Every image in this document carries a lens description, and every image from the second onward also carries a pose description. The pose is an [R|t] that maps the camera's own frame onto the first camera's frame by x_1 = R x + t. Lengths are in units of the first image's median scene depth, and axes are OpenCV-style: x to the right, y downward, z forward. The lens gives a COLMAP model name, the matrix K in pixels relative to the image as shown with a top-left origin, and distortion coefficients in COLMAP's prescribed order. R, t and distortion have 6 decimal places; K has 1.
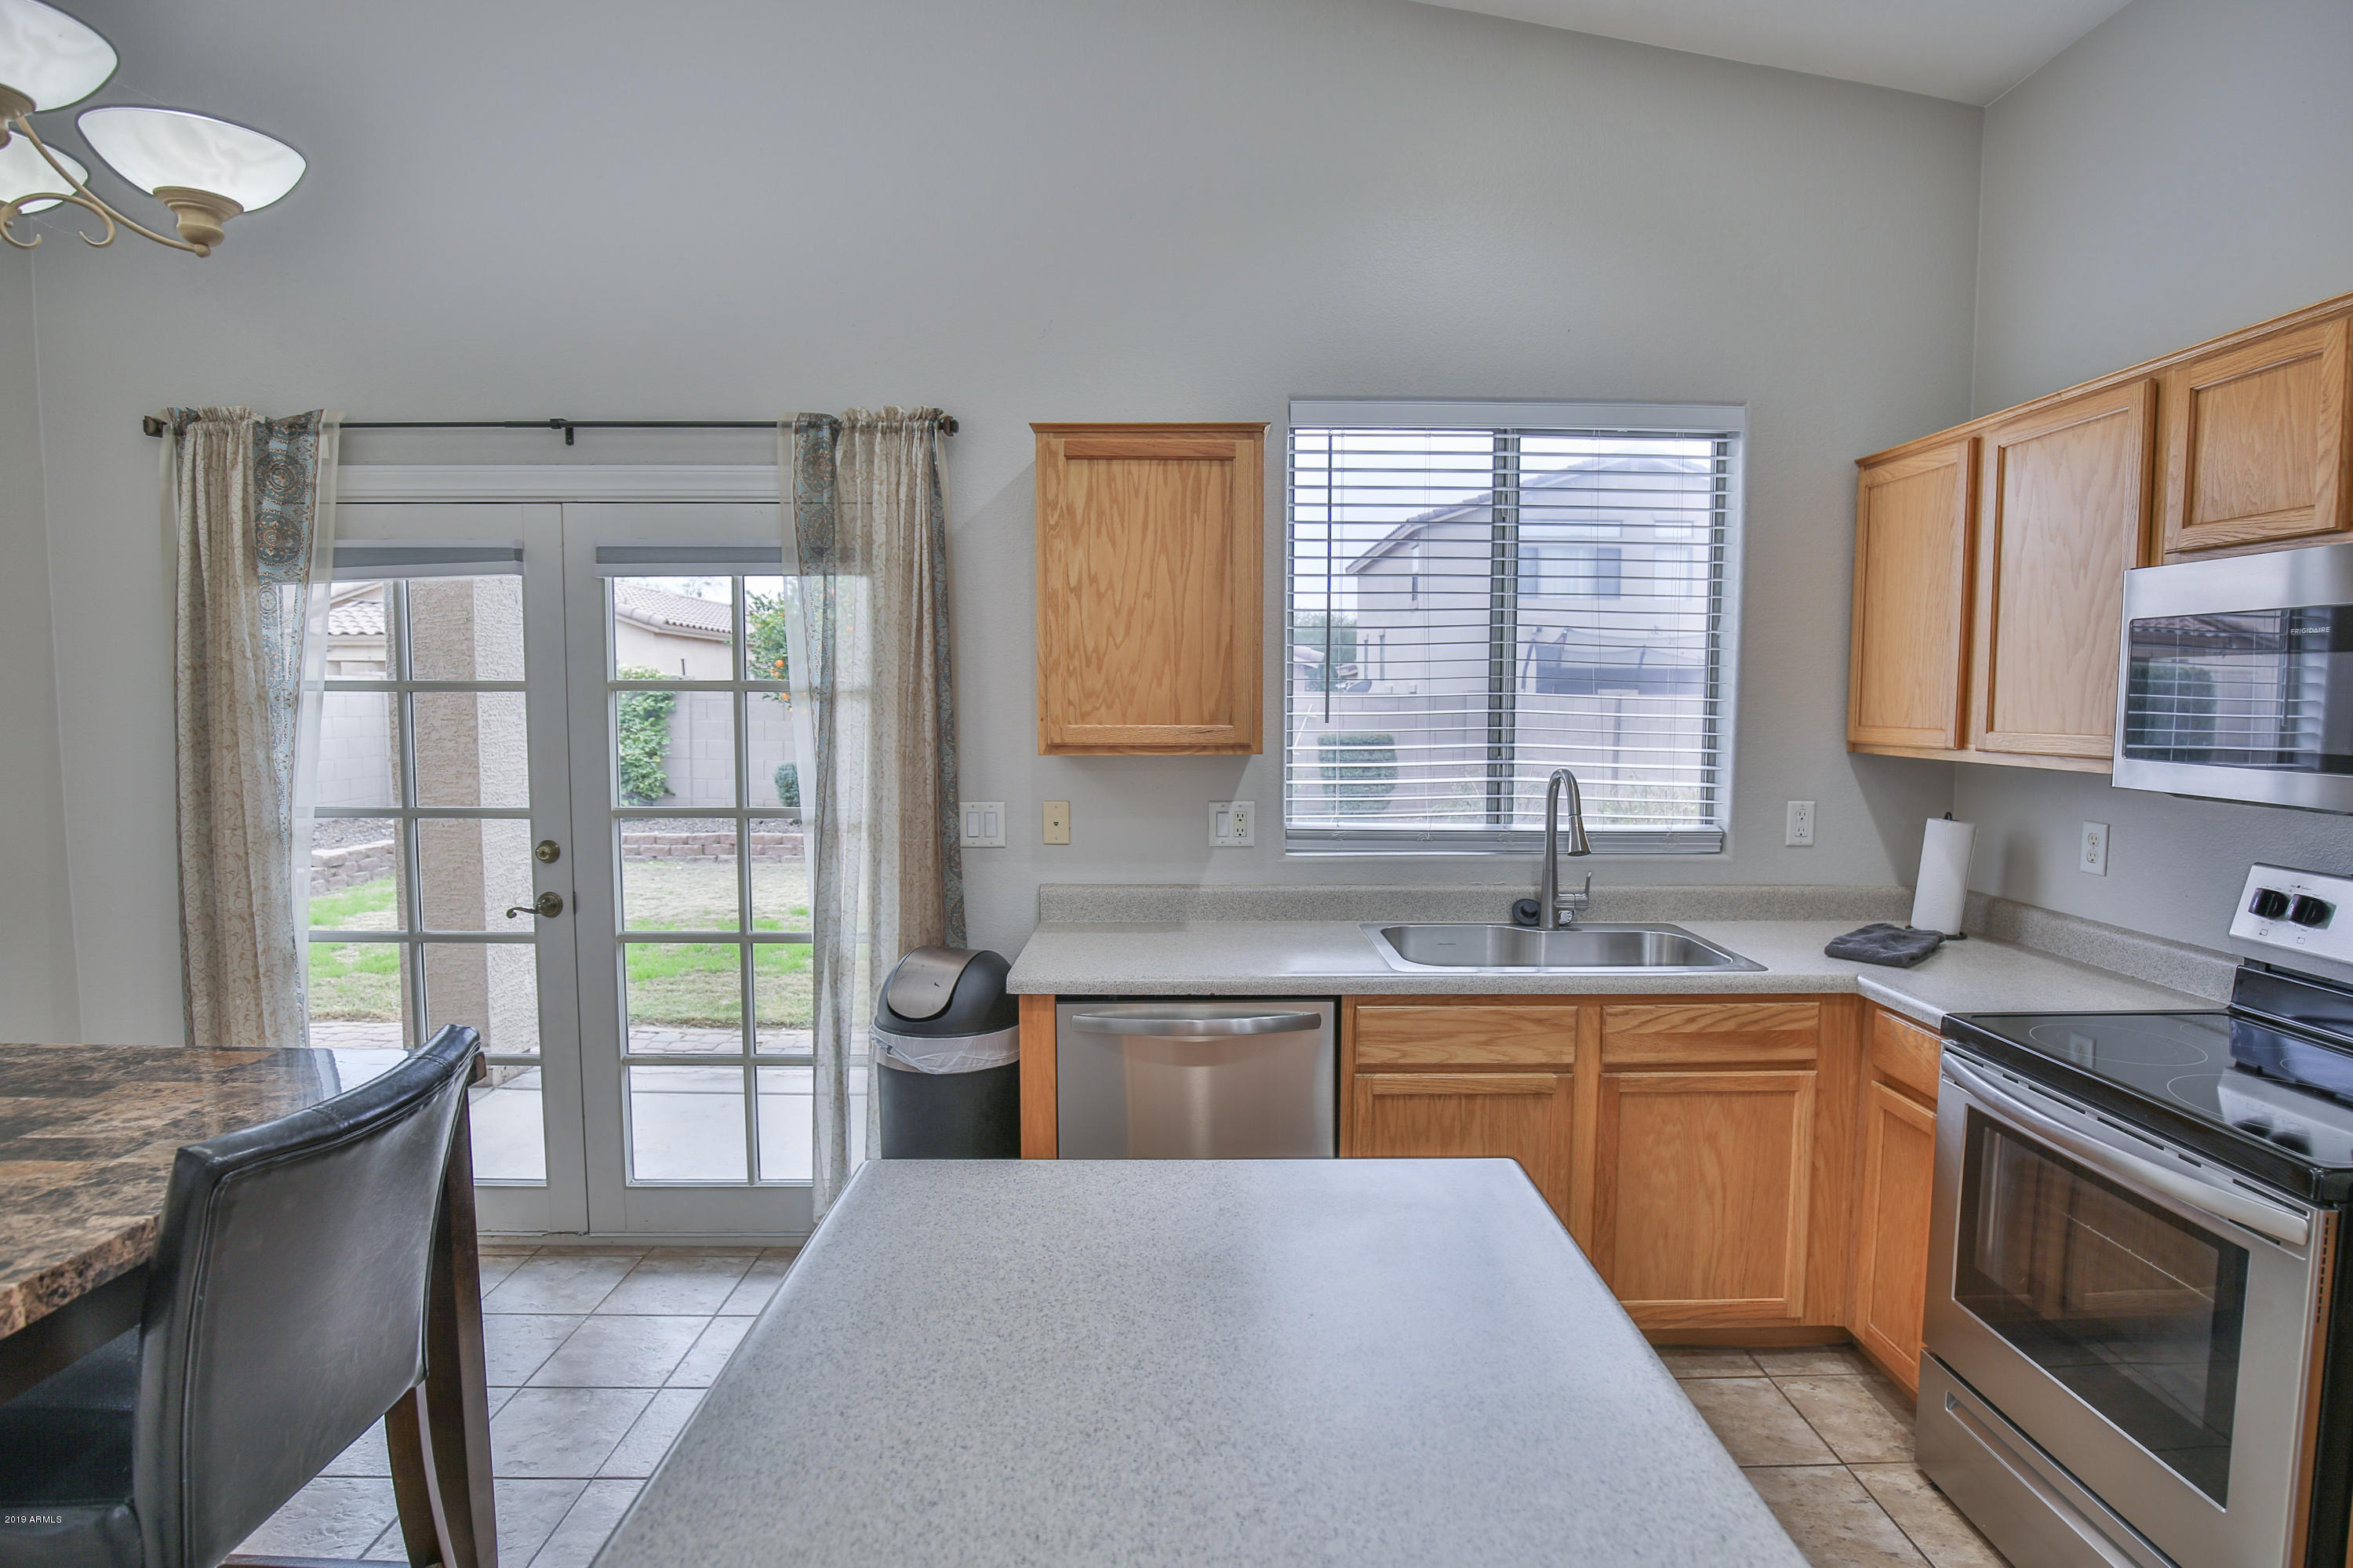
lens RADIAL K [[1236.5, 0, 1180.8], [0, 1236.5, 795.1], [0, 0, 1]] dist [-0.000824, 0.000035]
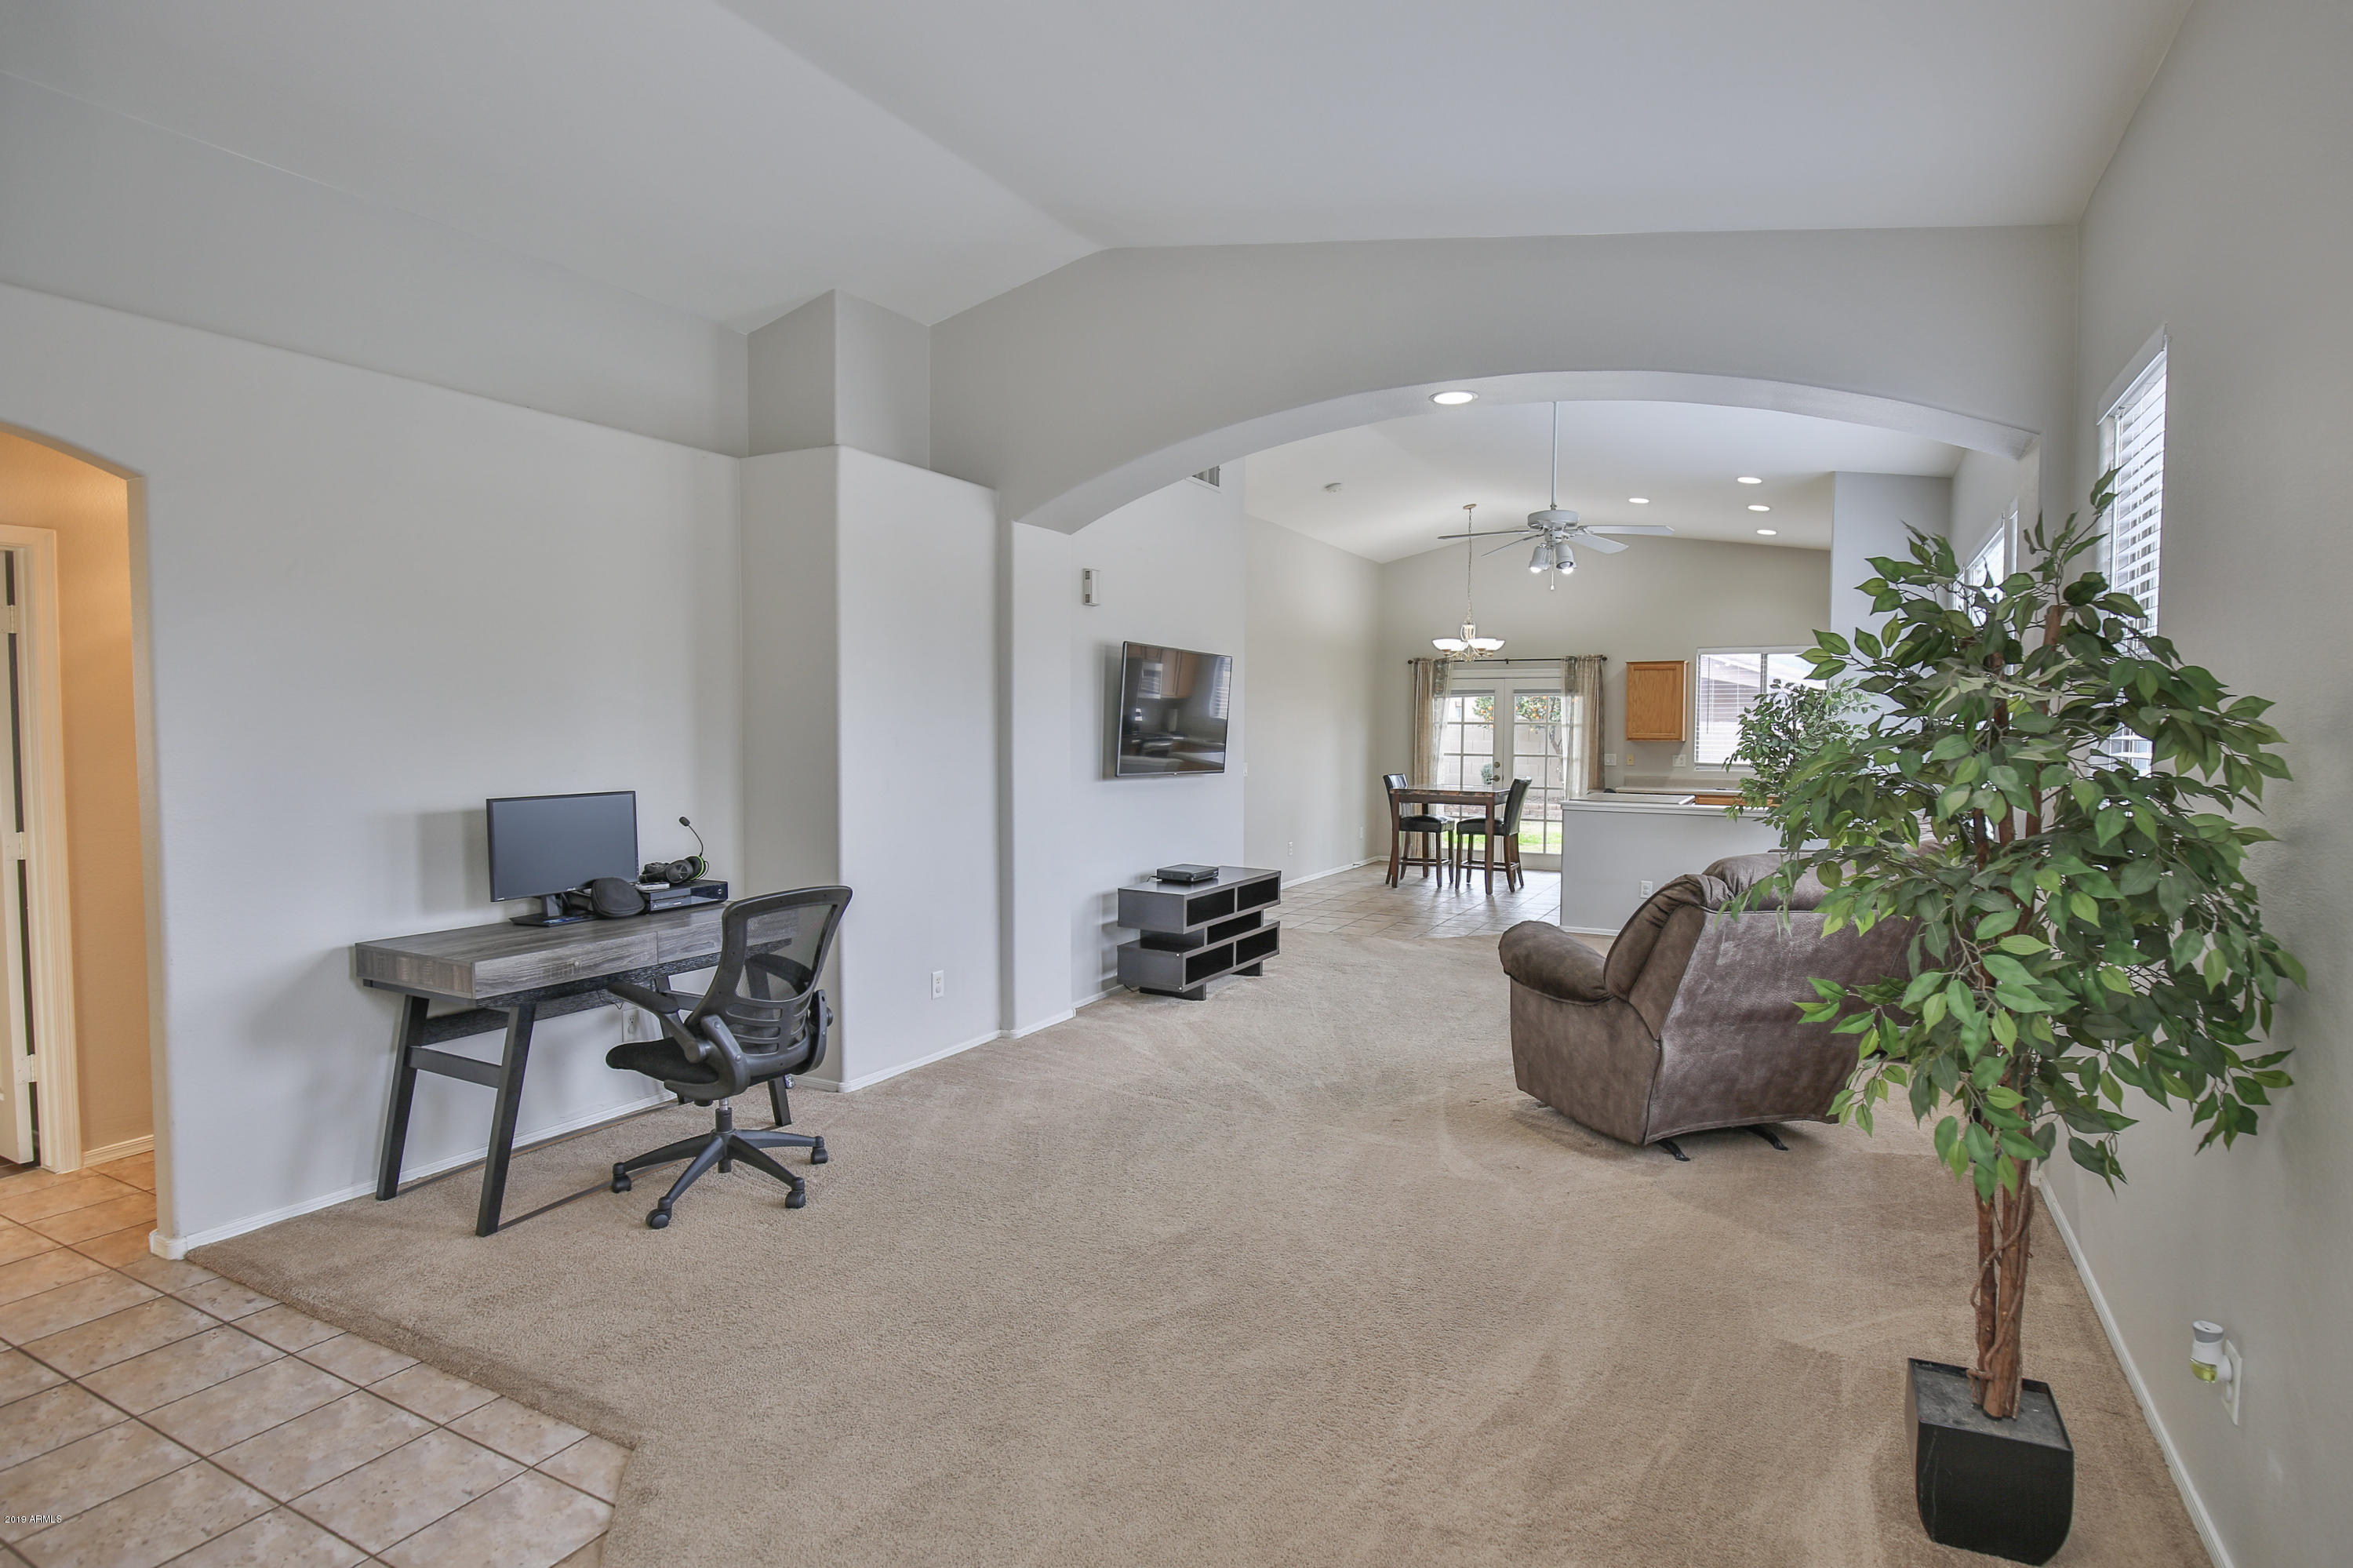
lens RADIAL K [[1236.5, 0, 1182.9], [0, 1236.5, 788.0], [0, 0, 1]] dist [-0.000824, 0.000035]
pose [[0.875843, 0.026327, -0.481877, 0.545560], [-0.041626, 0.998911, -0.021084, 0.256438], [0.480797, 0.038525, 0.875985, -3.091693]]
